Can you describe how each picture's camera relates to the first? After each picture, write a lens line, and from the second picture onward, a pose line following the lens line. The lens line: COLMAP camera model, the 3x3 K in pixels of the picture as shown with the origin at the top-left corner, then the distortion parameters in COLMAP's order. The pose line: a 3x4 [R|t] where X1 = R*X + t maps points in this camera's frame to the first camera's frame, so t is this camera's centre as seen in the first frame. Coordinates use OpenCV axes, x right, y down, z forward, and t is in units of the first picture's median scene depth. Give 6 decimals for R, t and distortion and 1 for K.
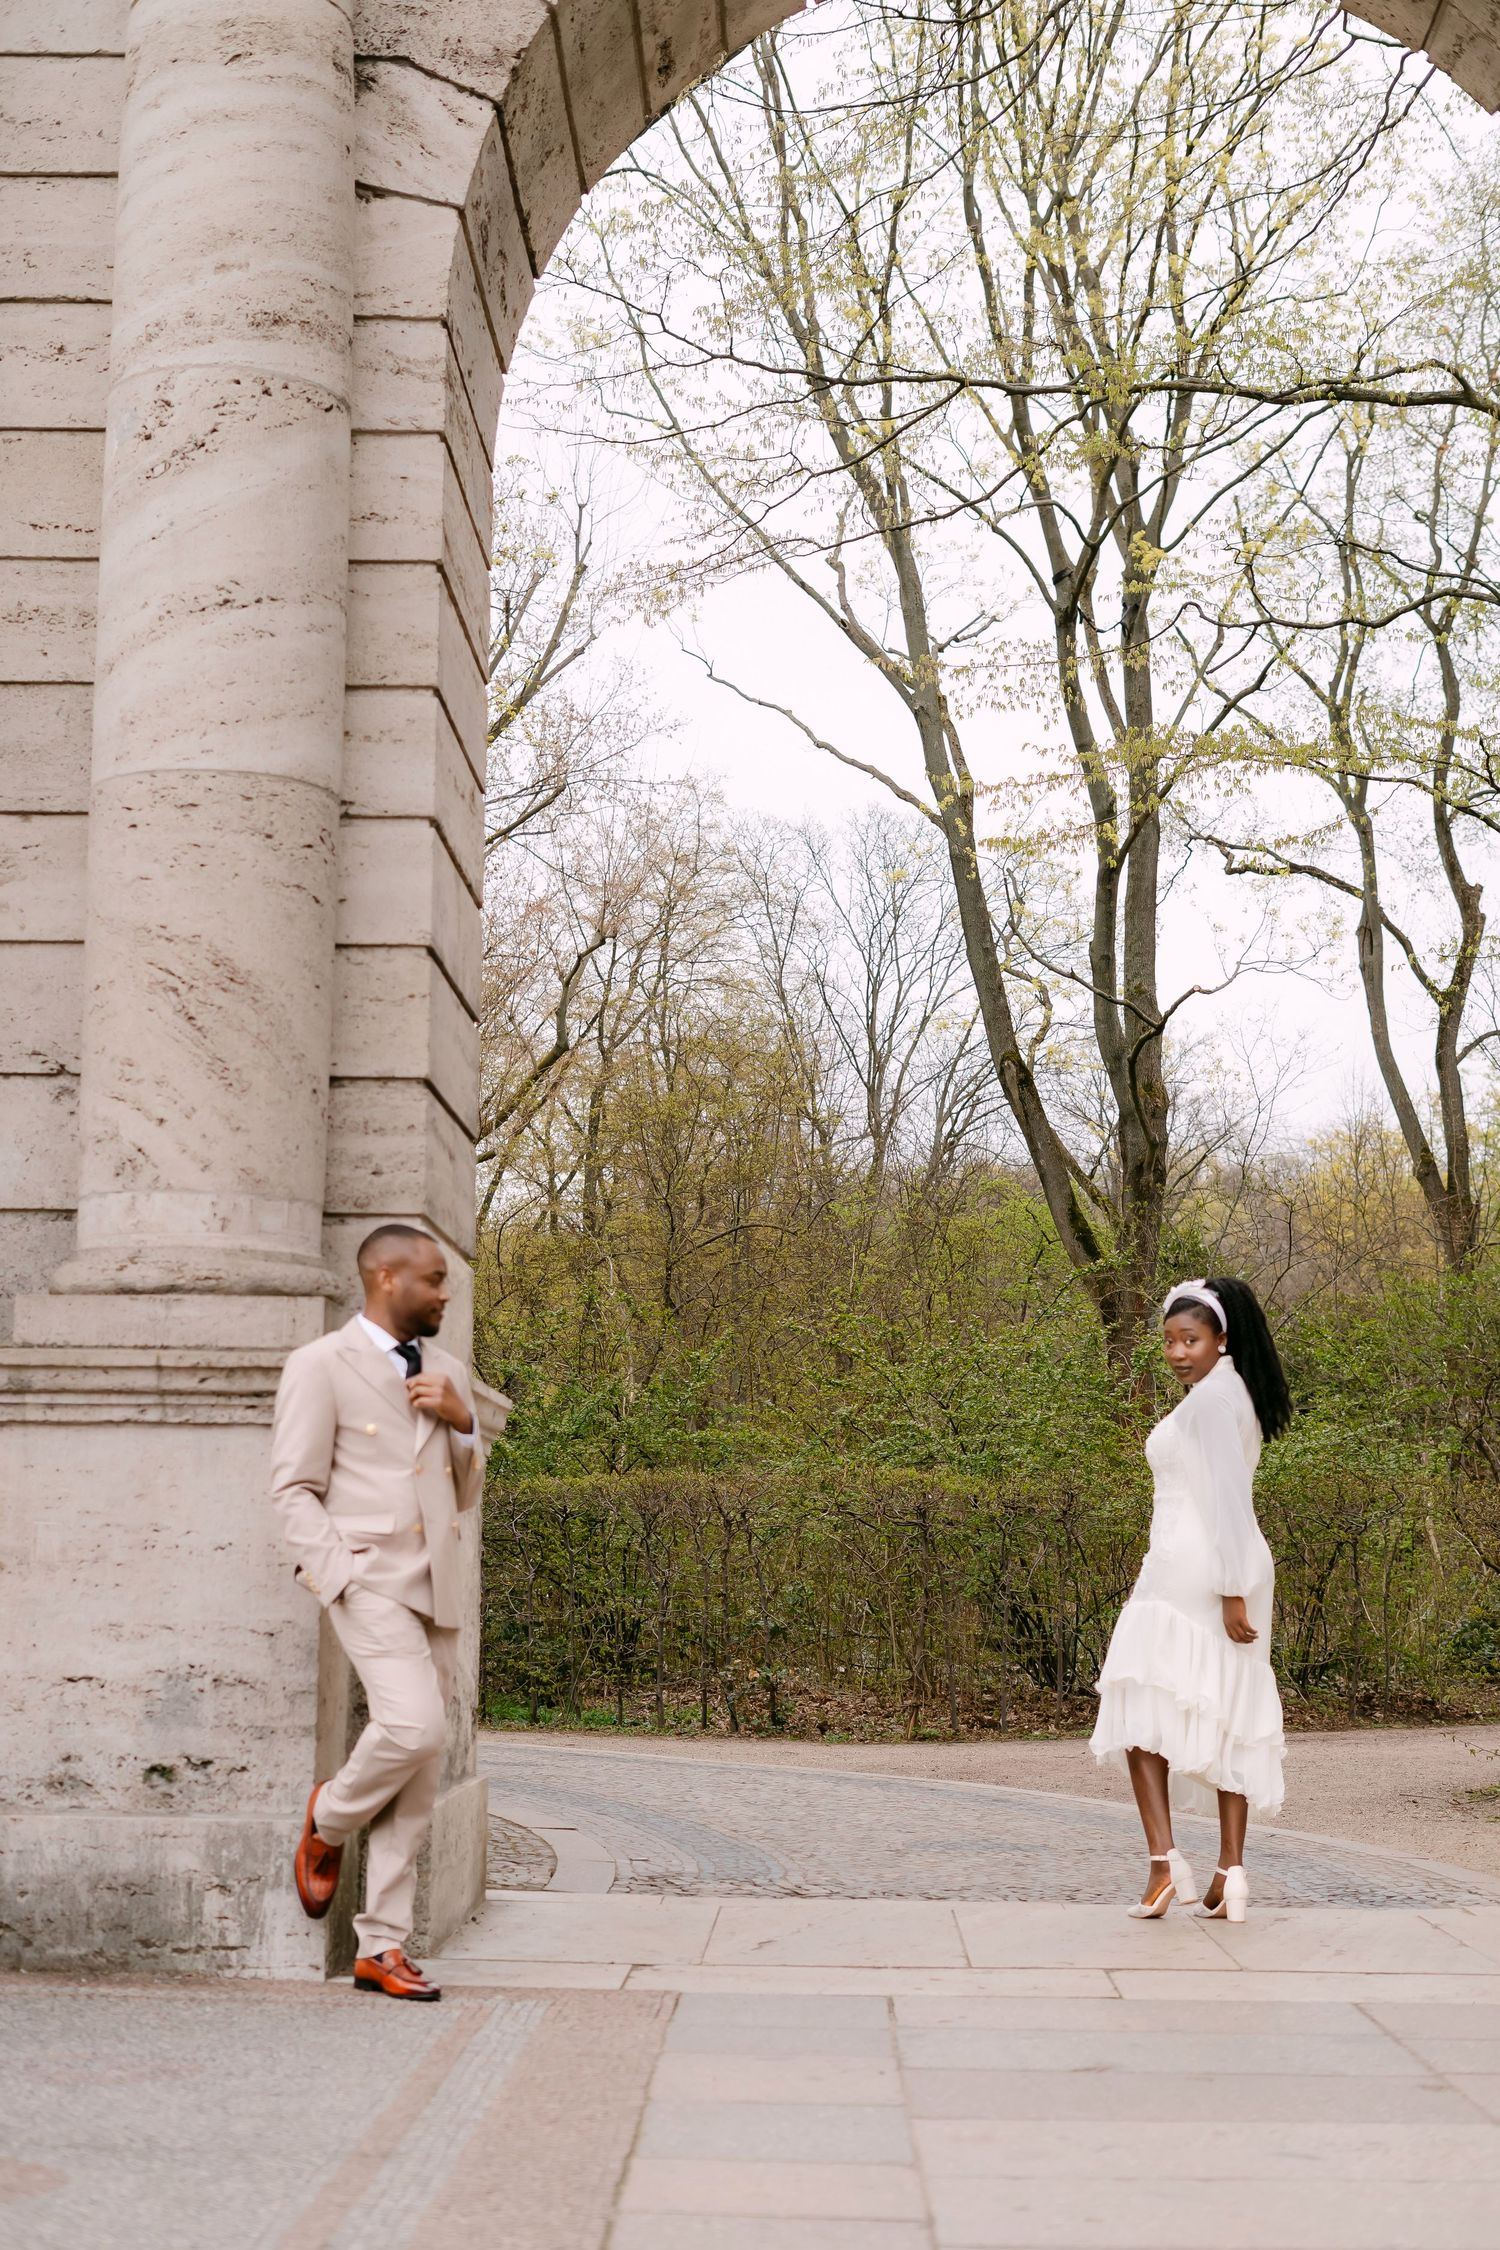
lens RADIAL K [[3507.2, 0, 685.0], [0, 3507.2, 1125.8], [0, 0, 1]] dist [-0.008480, 0.014046]
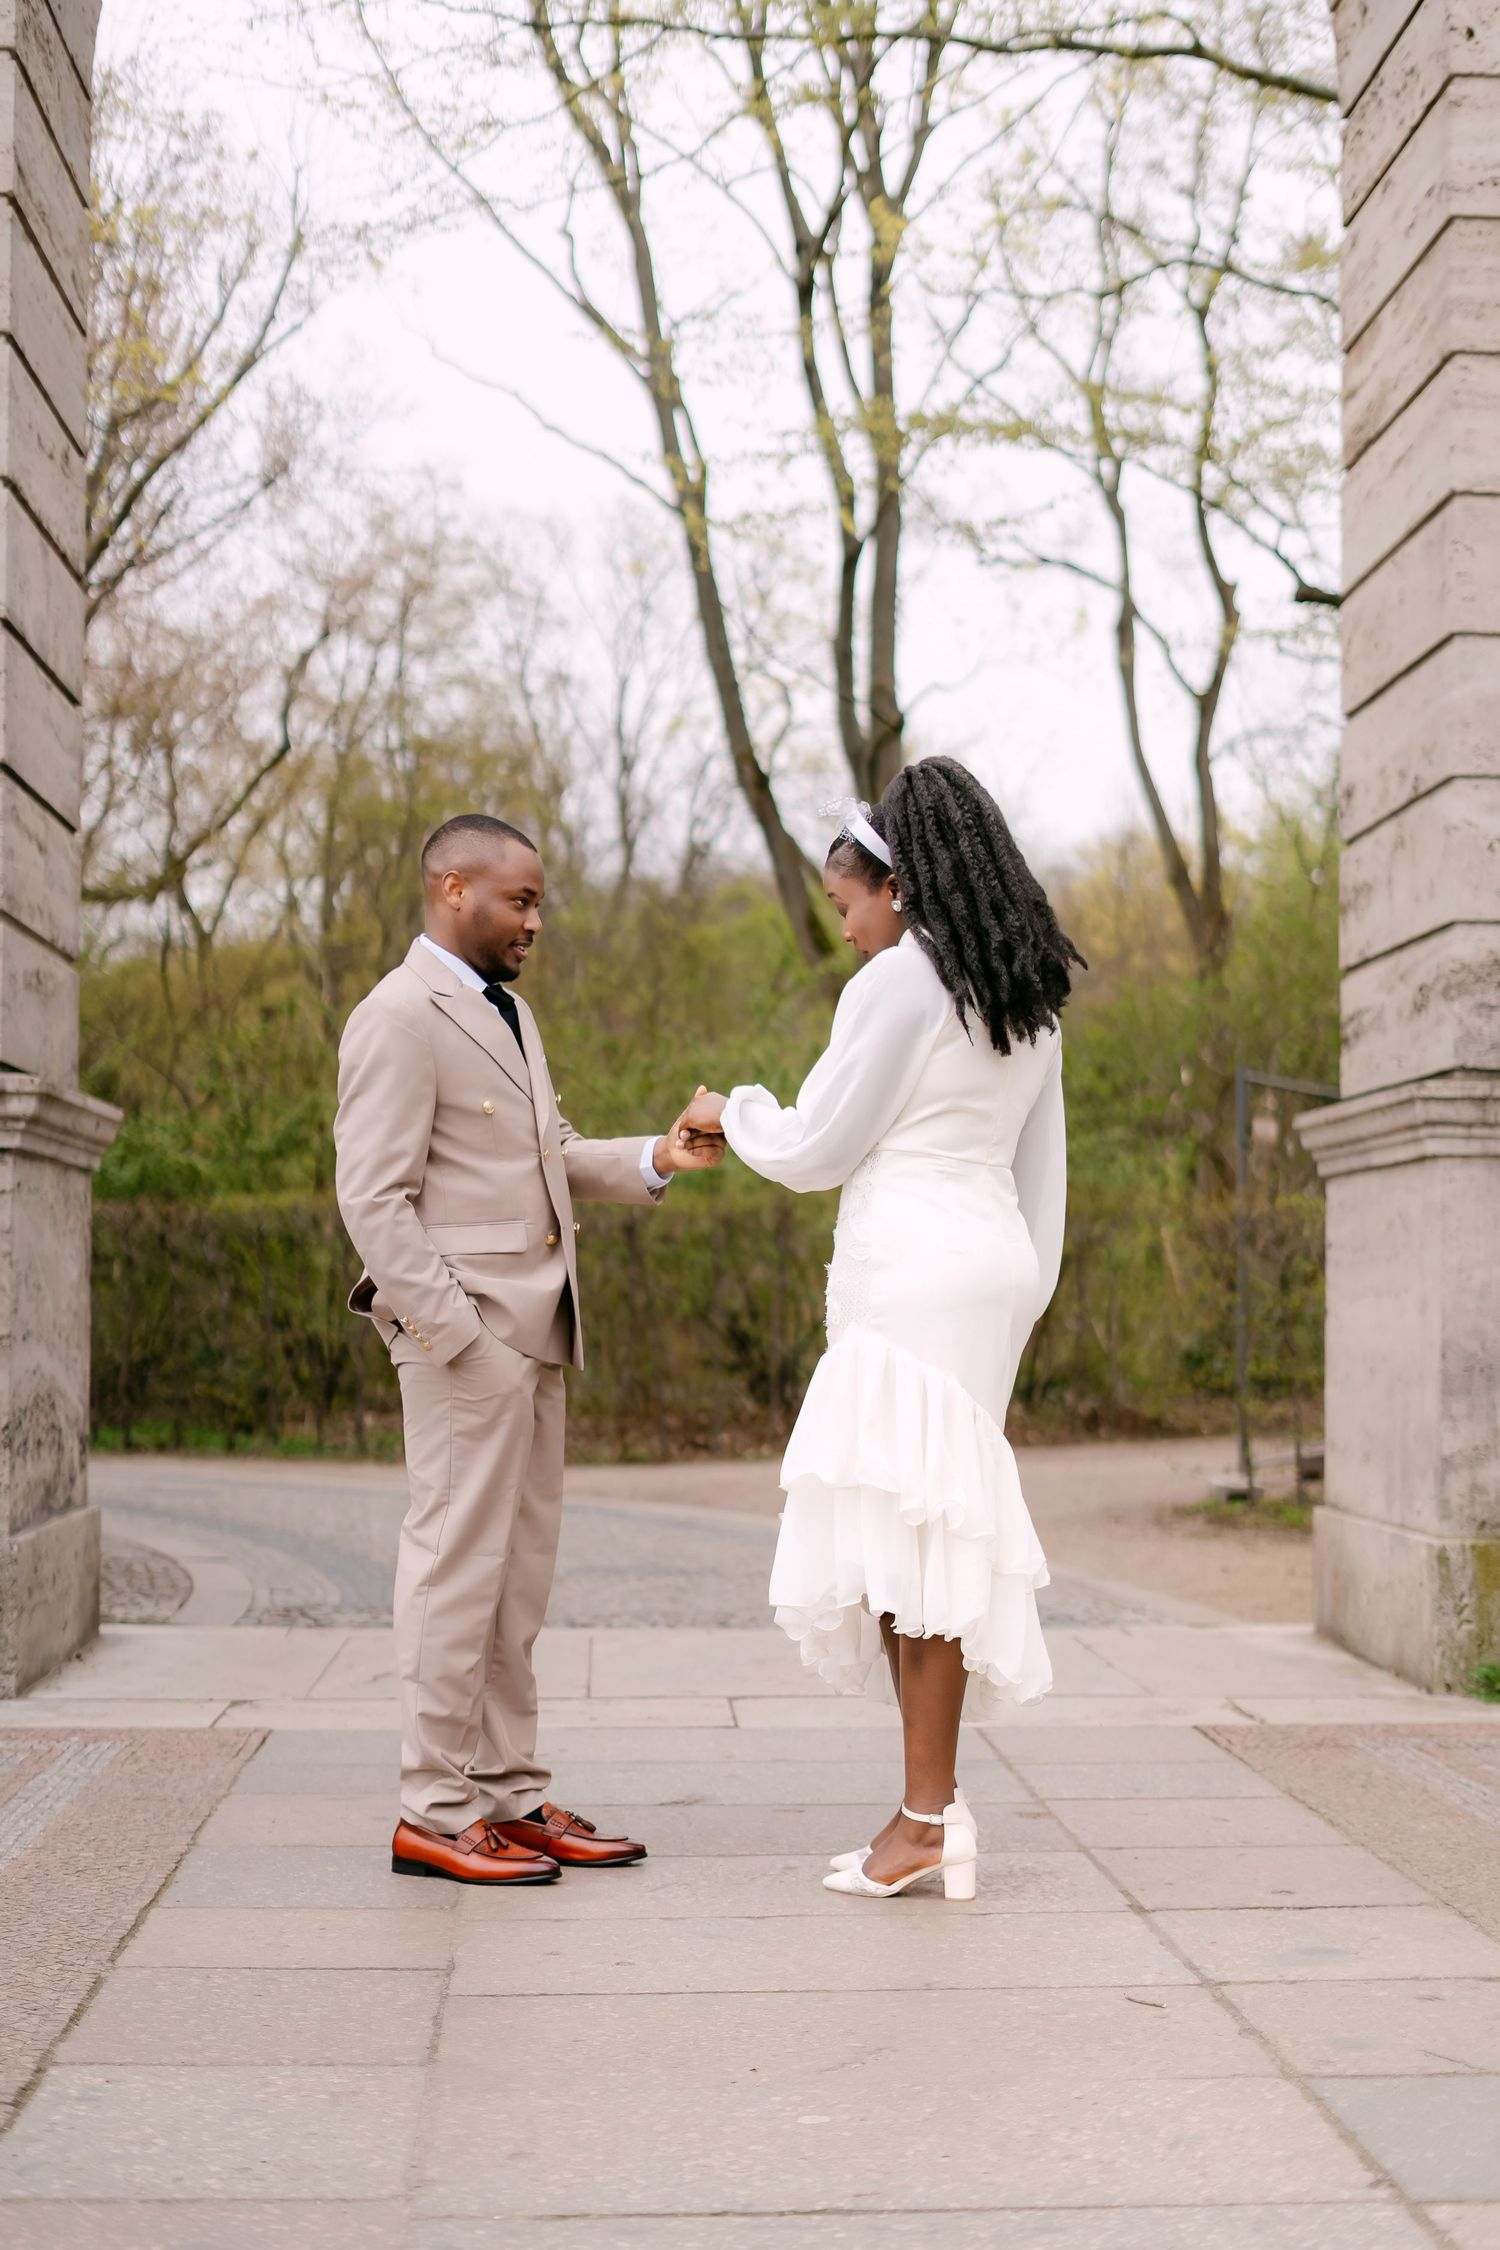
lens RADIAL K [[3620.6, 0, 696.7], [0, 3620.6, 1169.0], [0, 0, 1]] dist [-0.003958, -0.042669]
pose [[0.997545, -0.008124, 0.069552, 0.038696], [0.001694, 0.995757, 0.092007, 0.005344], [-0.070004, -0.091663, 0.993326, 0.028065]]
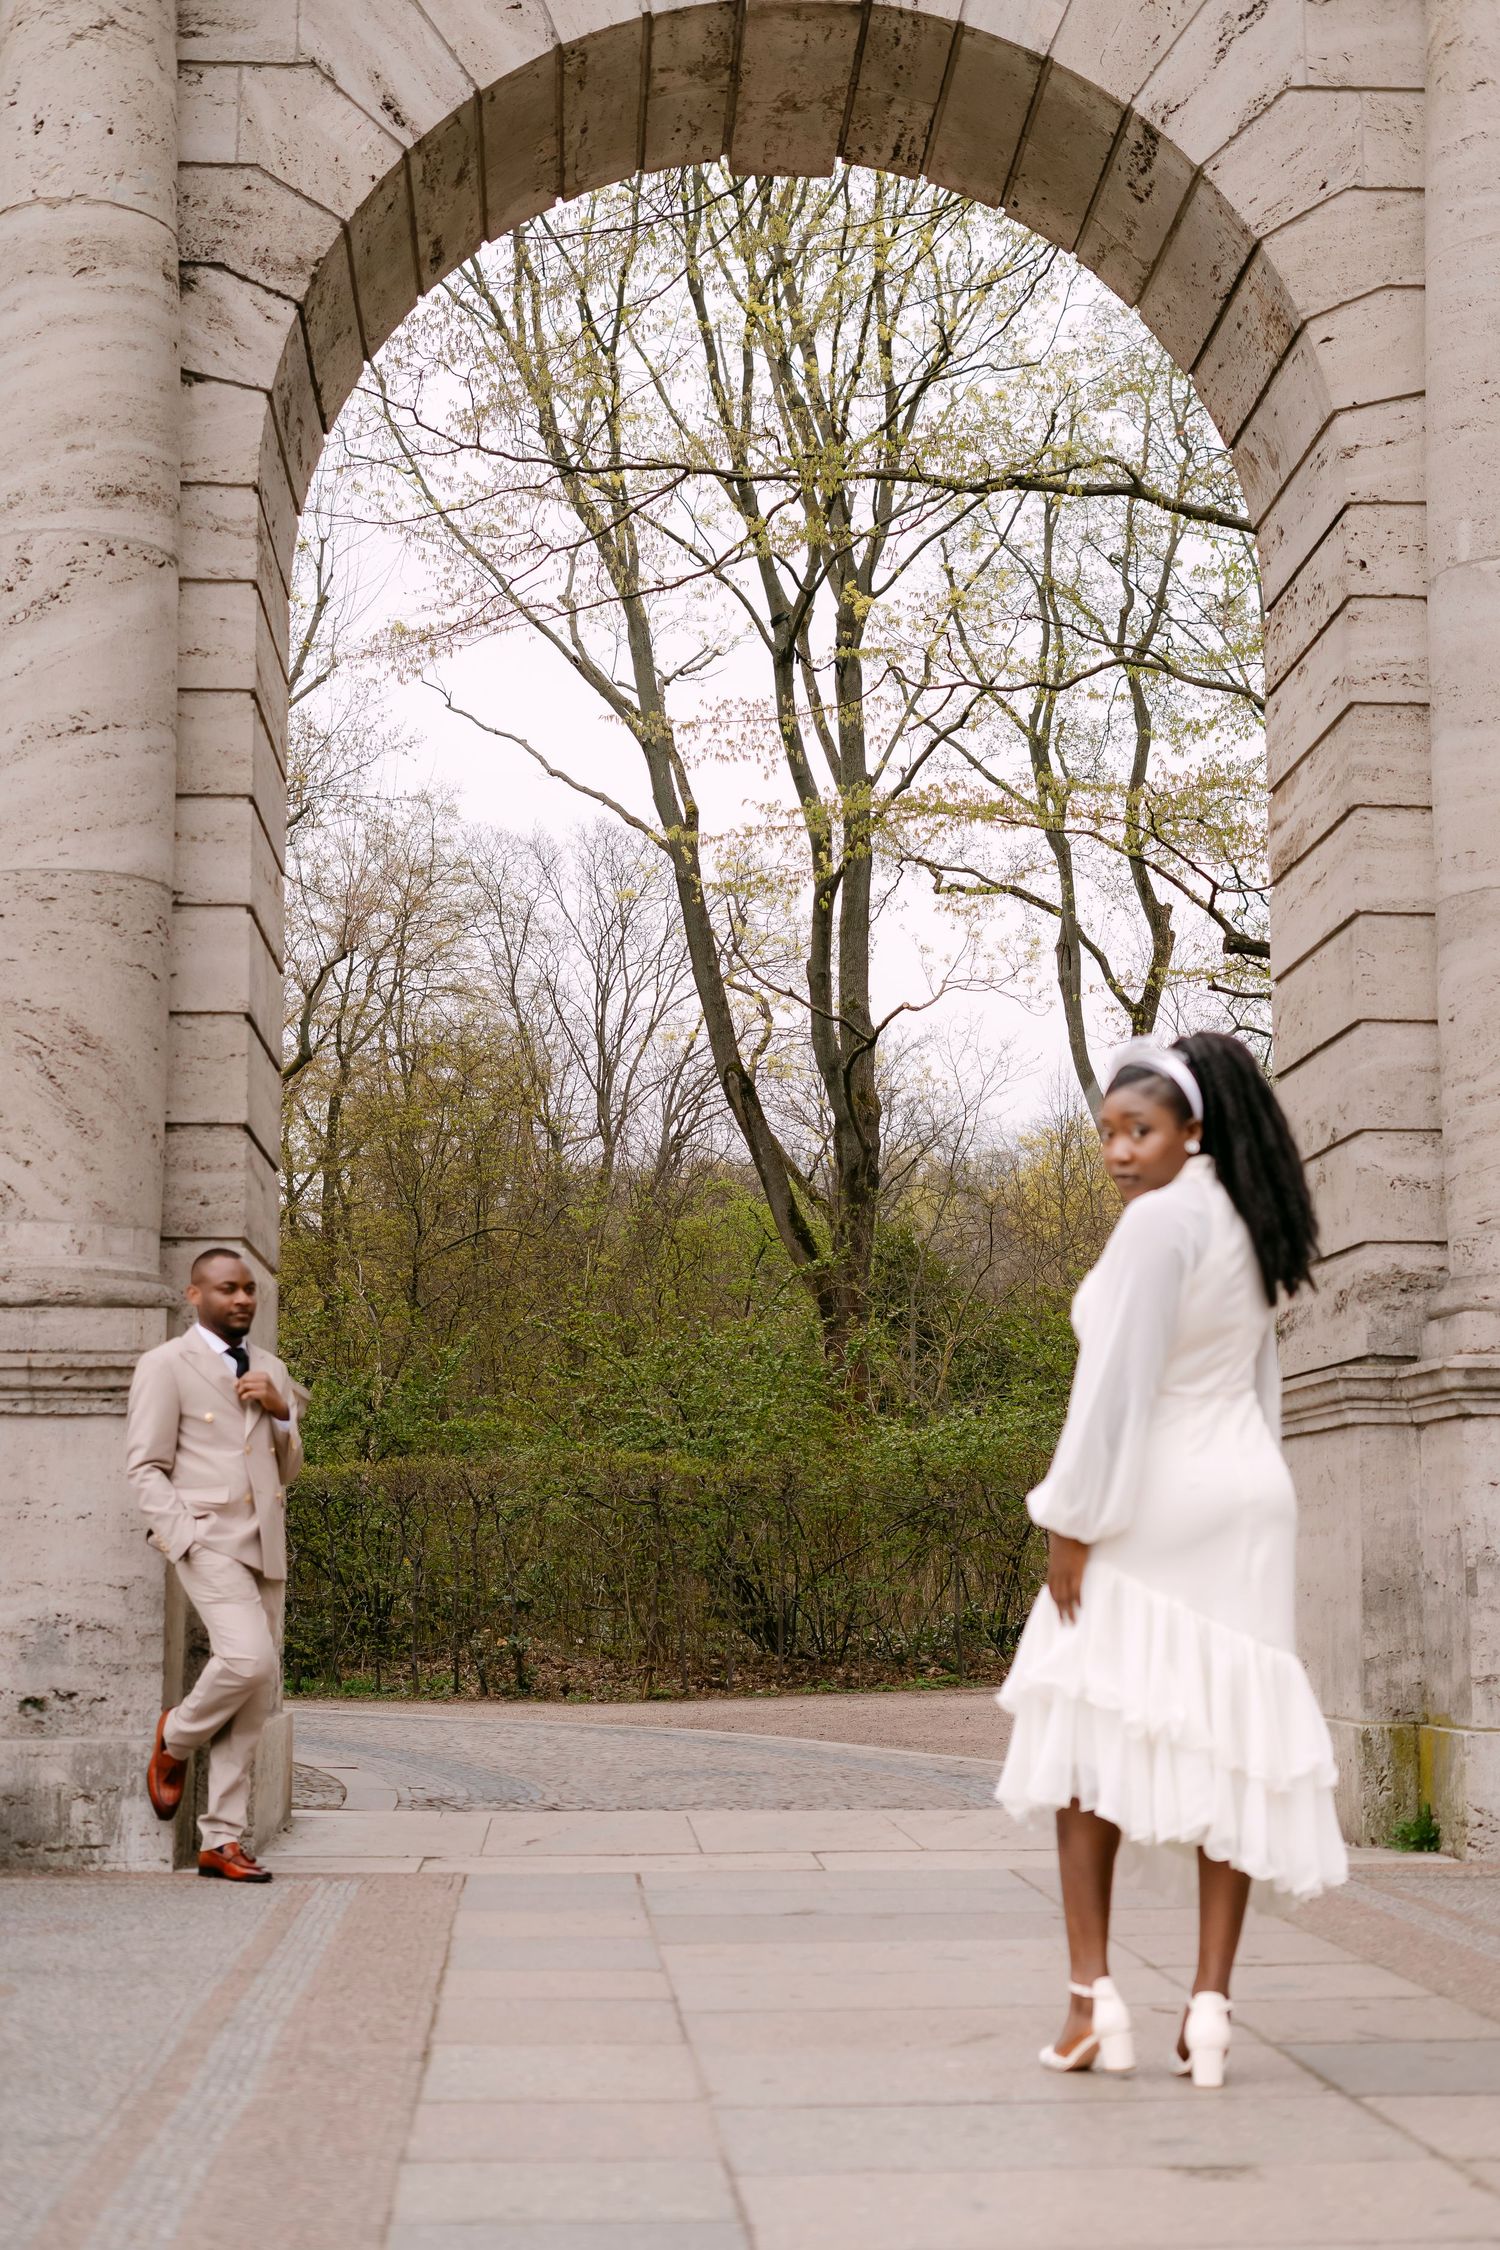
lens RADIAL K [[3434.3, 0, 755.7], [0, 3434.3, 1127.5], [0, 0, 1]] dist [0.002182, -0.030627]
pose [[0.995127, -0.004356, 0.098508, -0.014735], [0.004246, 0.999990, 0.001323, -0.012085], [-0.098513, -0.000899, 0.995135, -0.168313]]
